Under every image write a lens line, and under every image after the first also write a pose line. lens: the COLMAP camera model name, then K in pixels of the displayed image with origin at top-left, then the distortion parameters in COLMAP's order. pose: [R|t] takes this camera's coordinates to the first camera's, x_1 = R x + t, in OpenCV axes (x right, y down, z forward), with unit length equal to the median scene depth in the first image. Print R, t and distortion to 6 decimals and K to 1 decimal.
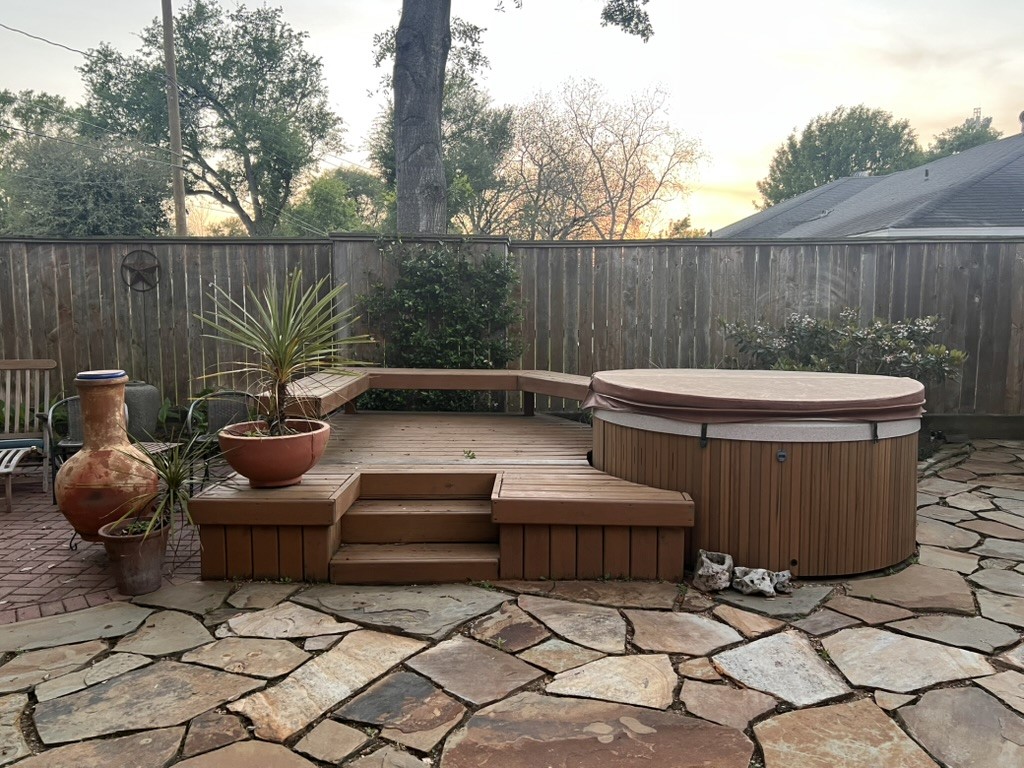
lens RADIAL K [[795.2, 0, 507.8], [0, 795.2, 381.2], [0, 0, 1]] dist [0.016122, 0.004056]
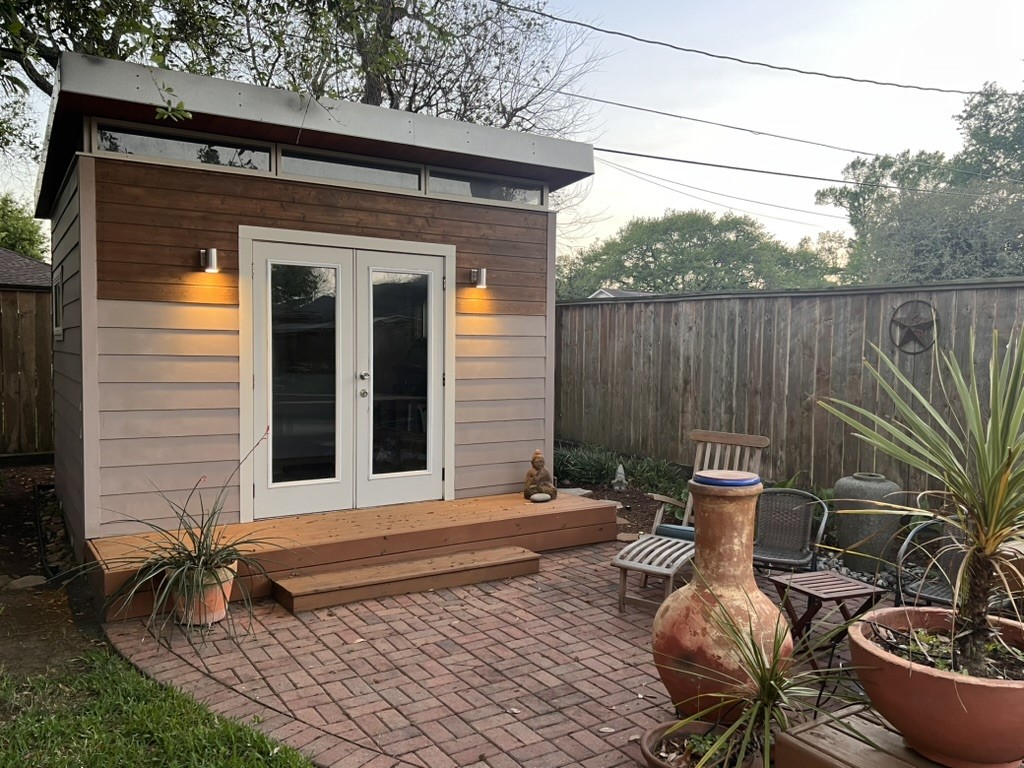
lens RADIAL K [[819.0, 0, 520.8], [0, 819.0, 384.2], [0, 0, 1]] dist [0.027539, -0.006887]
pose [[0.563859, 0.050333, -0.824336, -0.020395], [-0.108495, 0.994005, -0.013520, -0.032893], [0.818714, 0.097059, 0.565939, 0.253252]]
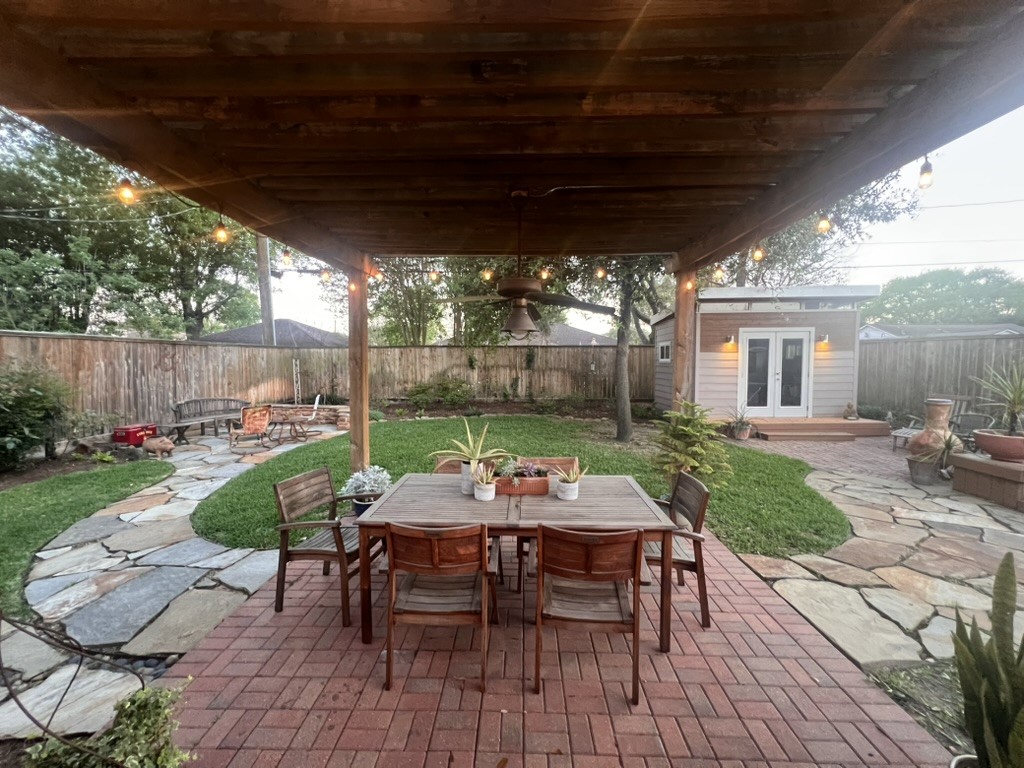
lens RADIAL K [[415.3, 0, 509.6], [0, 415.3, 383.8], [0, 0, 1]] dist [0.000661, 0.000094]
pose [[-0.003337, 0.063509, -0.997976, 0.426815], [-0.105607, 0.992378, 0.063506, -0.001019], [0.994402, 0.105605, 0.003395, -0.177860]]
